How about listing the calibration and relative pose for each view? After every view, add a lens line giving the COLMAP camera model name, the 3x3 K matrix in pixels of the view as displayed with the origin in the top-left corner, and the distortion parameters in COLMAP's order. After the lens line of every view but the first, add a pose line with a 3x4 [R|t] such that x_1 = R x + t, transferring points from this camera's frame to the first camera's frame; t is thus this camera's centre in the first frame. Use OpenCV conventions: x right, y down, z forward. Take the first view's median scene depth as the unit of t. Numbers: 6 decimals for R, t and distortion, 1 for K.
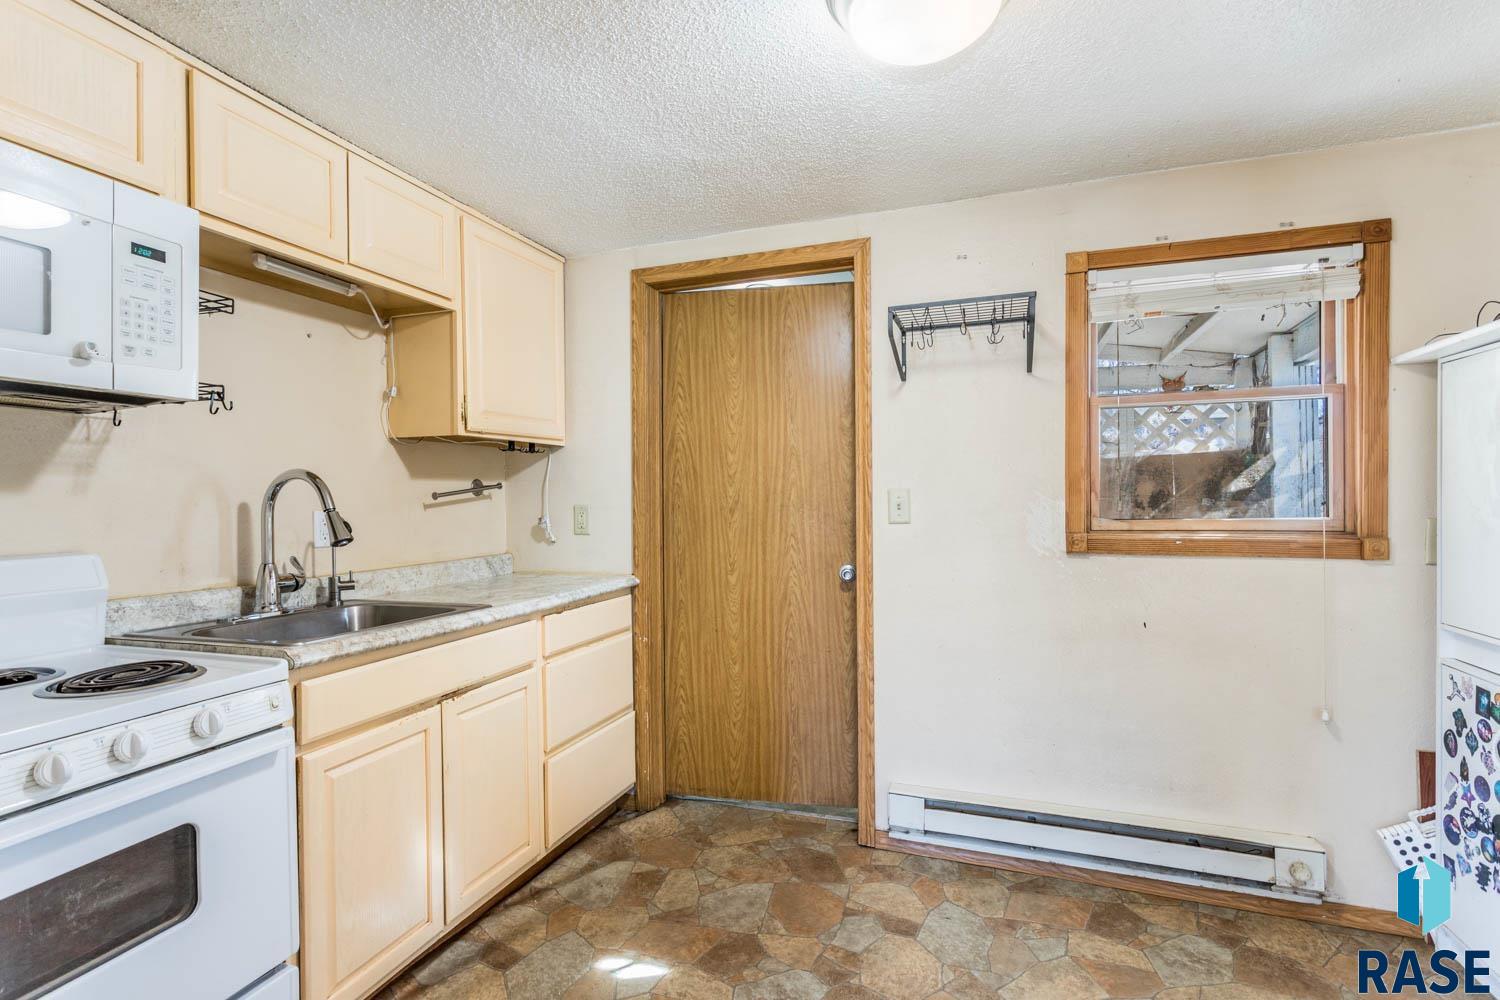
lens RADIAL K [[711.1, 0, 743.6], [0, 711.1, 504.9], [0, 0, 1]] dist [0.001764, 0.001448]
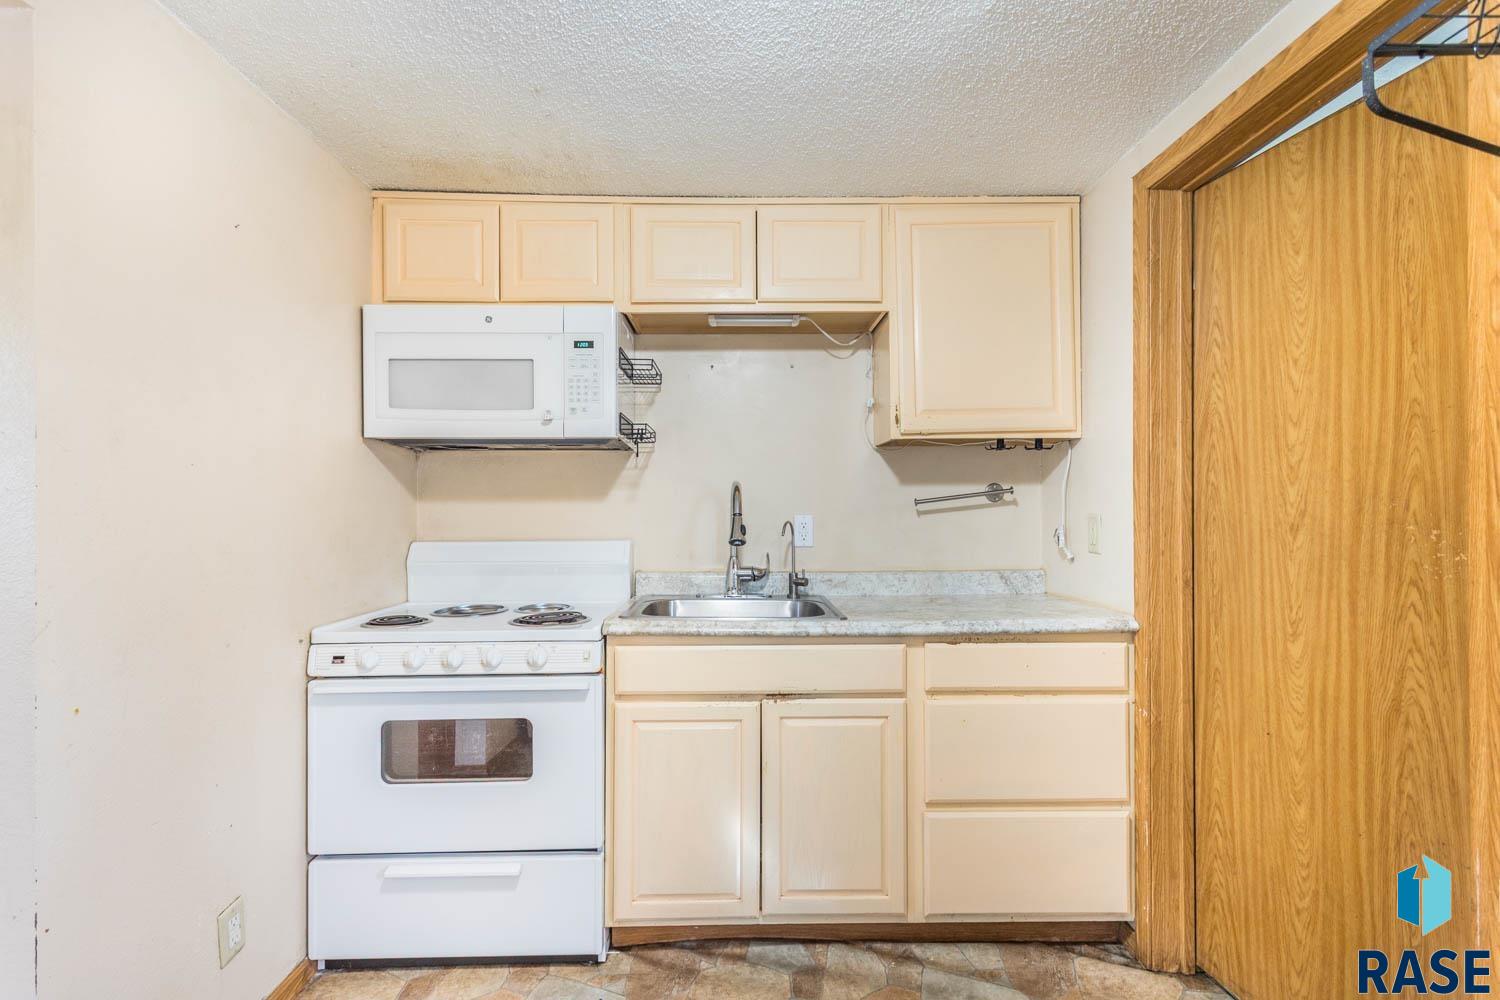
lens RADIAL K [[711.1, 0, 743.6], [0, 711.1, 504.9], [0, 0, 1]] dist [0.001764, 0.001448]
pose [[0.351847, 0.004319, -0.936047, 0.370036], [-0.007802, 0.999968, 0.001681, -0.008216], [0.936025, 0.006711, 0.351870, 0.409060]]
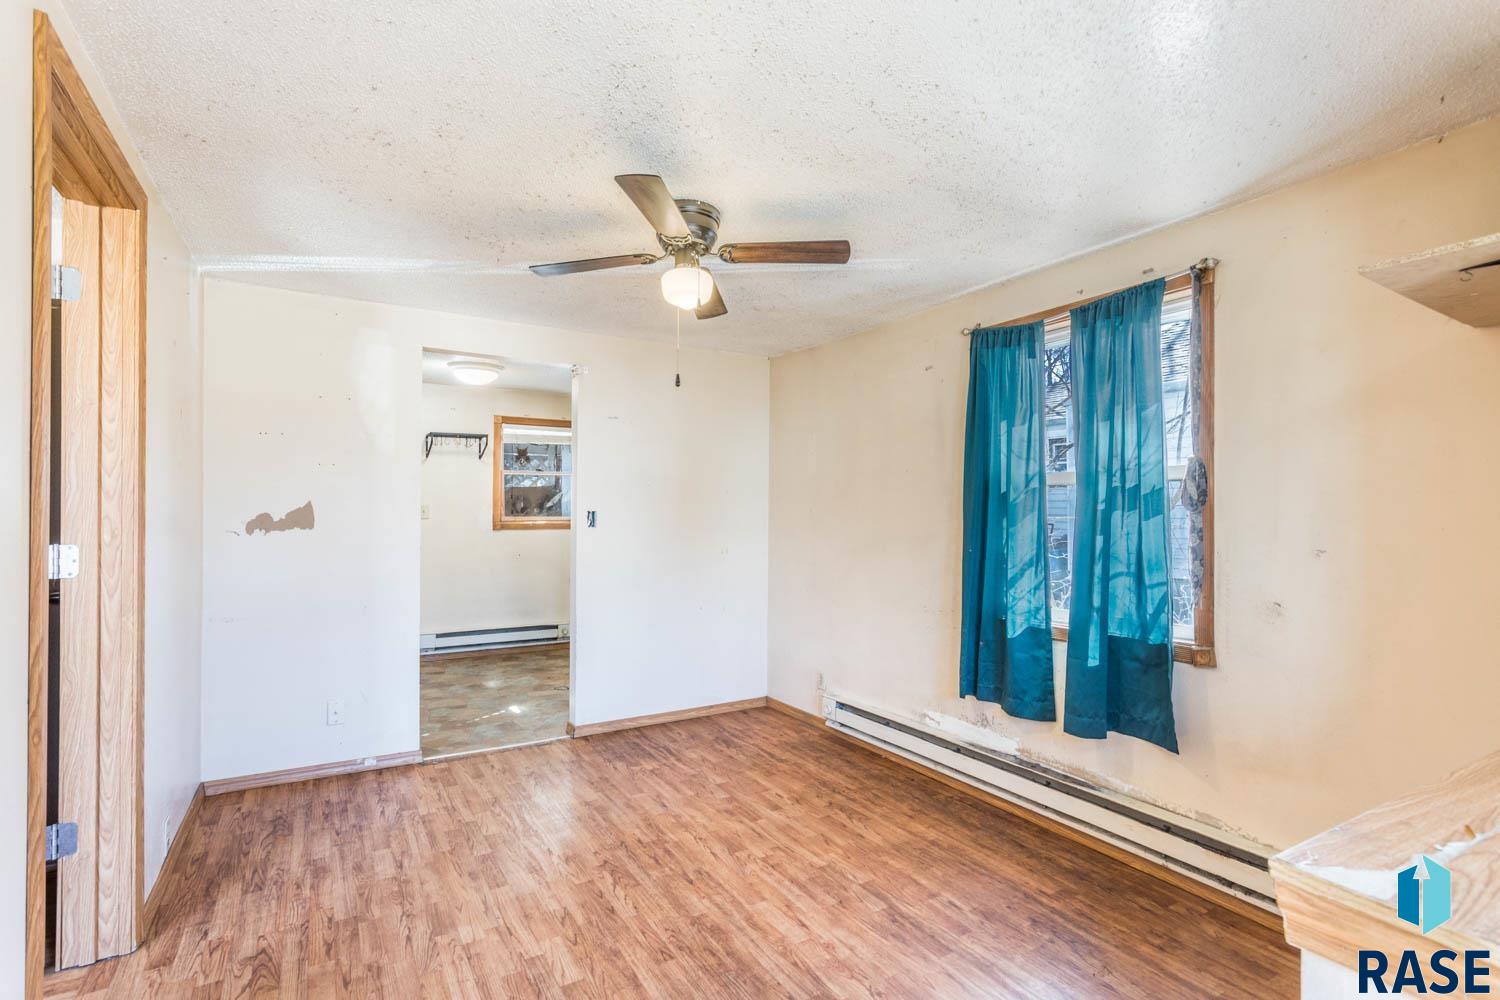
lens RADIAL K [[711.1, 0, 743.6], [0, 711.1, 504.9], [0, 0, 1]] dist [0.001764, 0.001448]
pose [[0.642149, 0.015530, 0.766423, -0.817722], [-0.006495, 0.999869, -0.014818, 0.007679], [-0.766552, 0.004537, 0.642166, -1.179967]]
